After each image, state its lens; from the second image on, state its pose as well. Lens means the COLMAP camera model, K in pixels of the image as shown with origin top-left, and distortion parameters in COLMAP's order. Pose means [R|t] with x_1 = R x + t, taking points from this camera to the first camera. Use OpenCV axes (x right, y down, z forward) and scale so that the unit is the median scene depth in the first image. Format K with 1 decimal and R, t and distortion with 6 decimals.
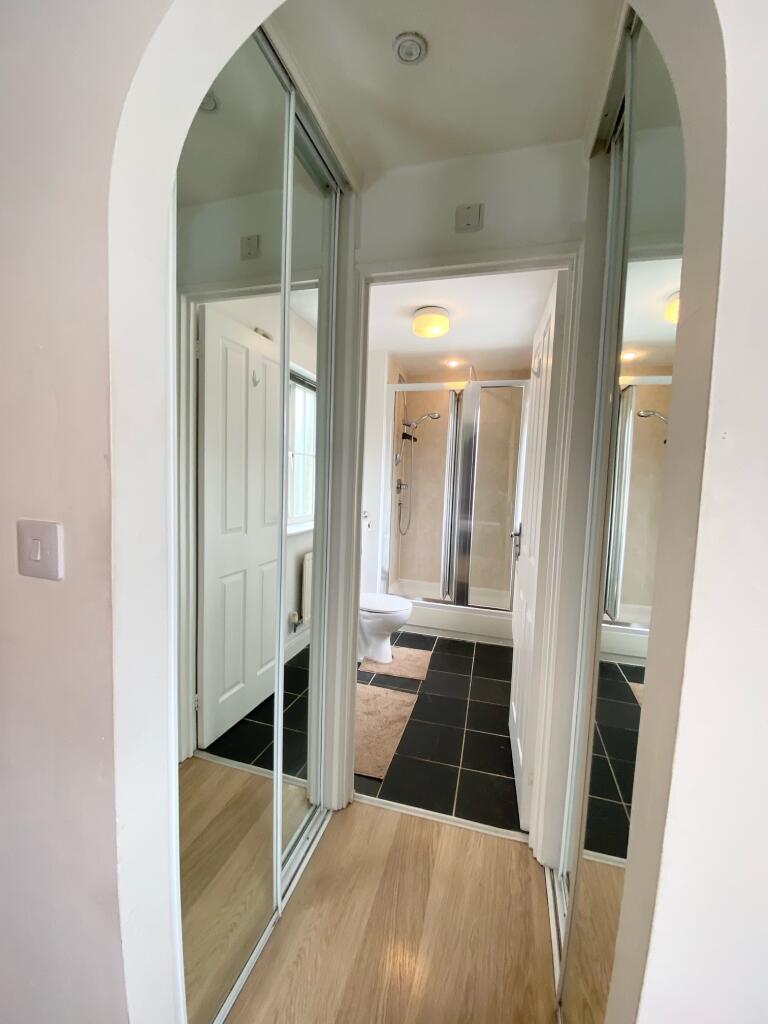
lens RADIAL K [[413.6, 0, 384.0], [0, 413.6, 512.0], [0, 0, 1]] dist [0.028560, -0.022535]
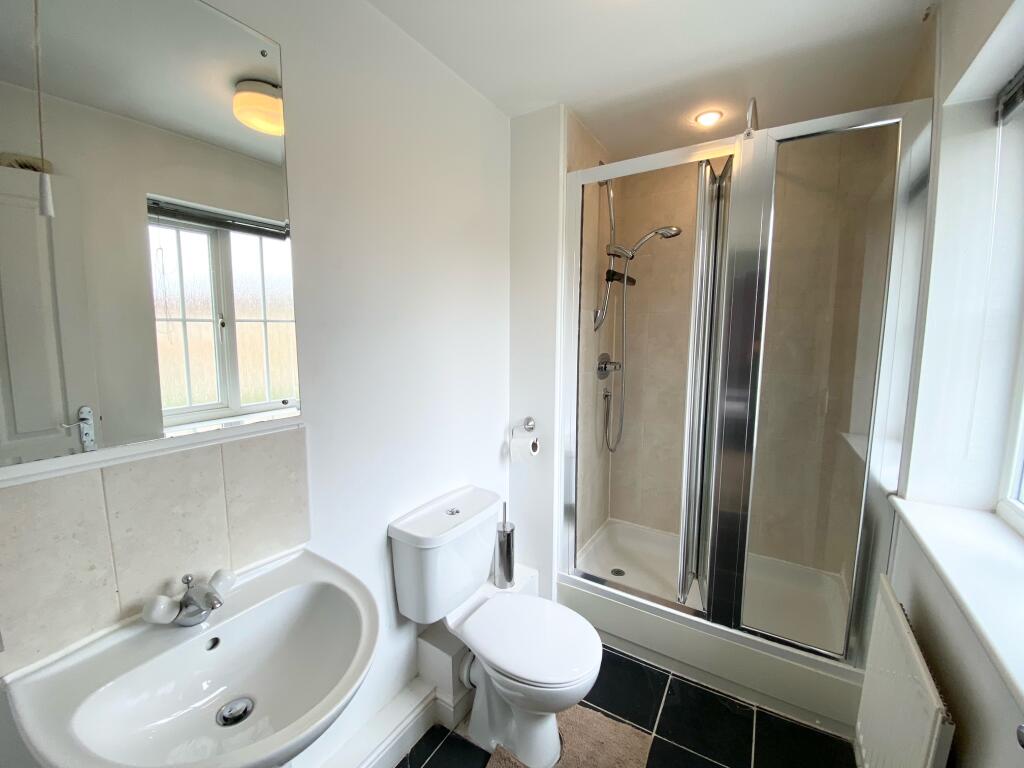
lens RADIAL K [[413.6, 0, 512.0], [0, 413.6, 384.0], [0, 0, 1]] dist [0.028560, -0.022535]
pose [[0.958377, 0.001284, -0.285503, 0.081417], [0.006317, 0.999650, 0.025699, -0.055836], [0.285436, -0.026432, 0.958033, 0.435155]]
